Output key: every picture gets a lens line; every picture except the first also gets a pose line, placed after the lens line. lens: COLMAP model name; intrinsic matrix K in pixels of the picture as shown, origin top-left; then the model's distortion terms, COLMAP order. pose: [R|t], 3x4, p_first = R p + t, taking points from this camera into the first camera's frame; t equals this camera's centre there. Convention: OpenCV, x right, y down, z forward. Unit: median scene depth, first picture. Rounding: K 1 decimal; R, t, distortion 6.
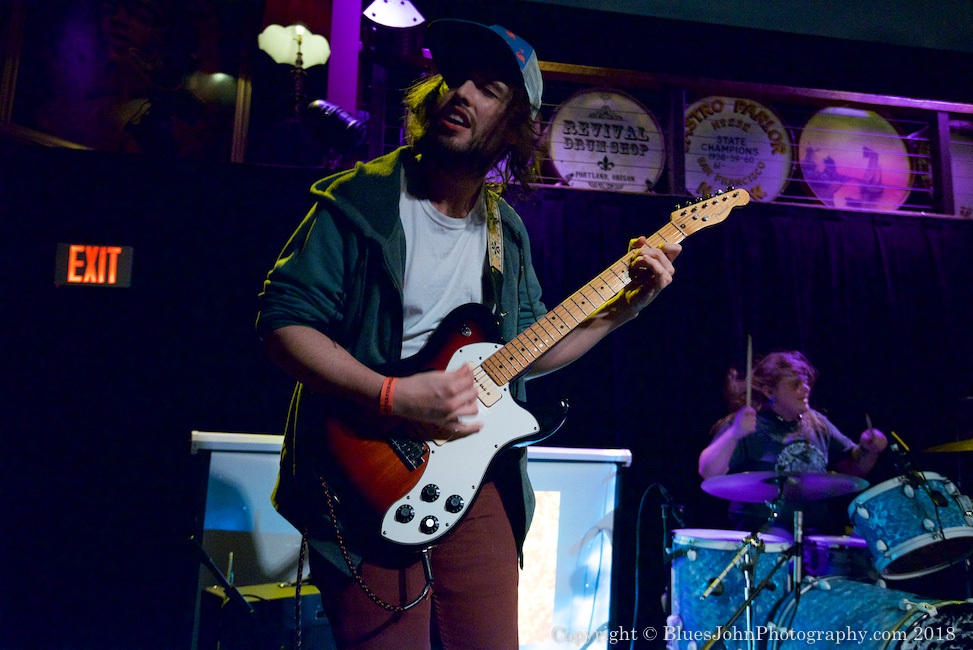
lens RADIAL K [[743.5, 0, 486.5], [0, 743.5, 325.0], [0, 0, 1]] dist [0.007916, 0.000917]
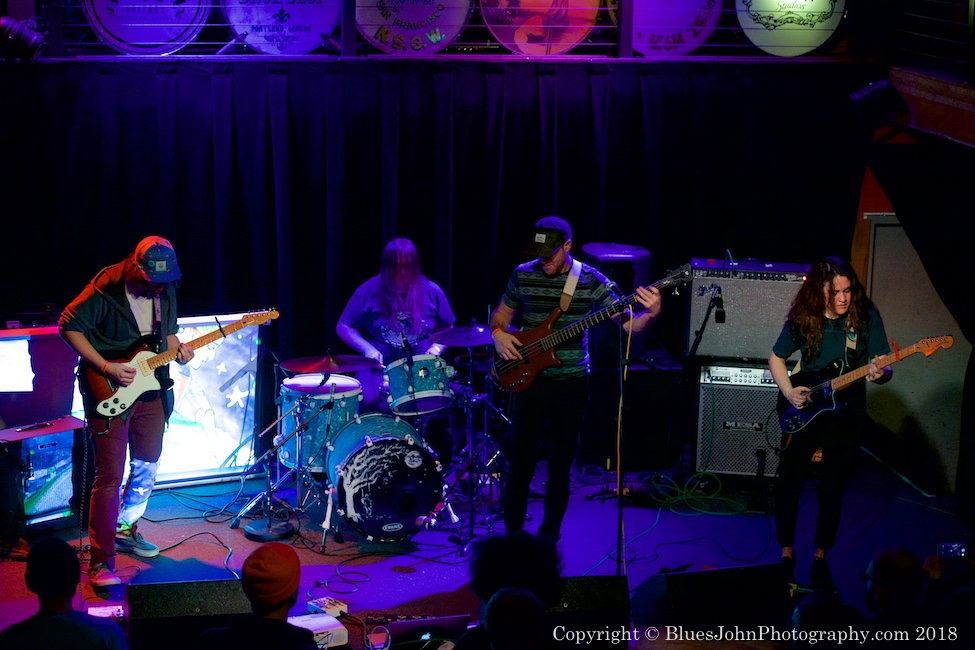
lens RADIAL K [[1993.1, 0, 487.5], [0, 1993.1, 325.0], [0, 0, 1]] dist [-0.072240, -0.301025]
pose [[0.999376, -0.010462, 0.033744, 0.340460], [-0.003373, 0.922530, 0.385910, -0.864646], [-0.035167, -0.385783, 0.921919, -1.664915]]
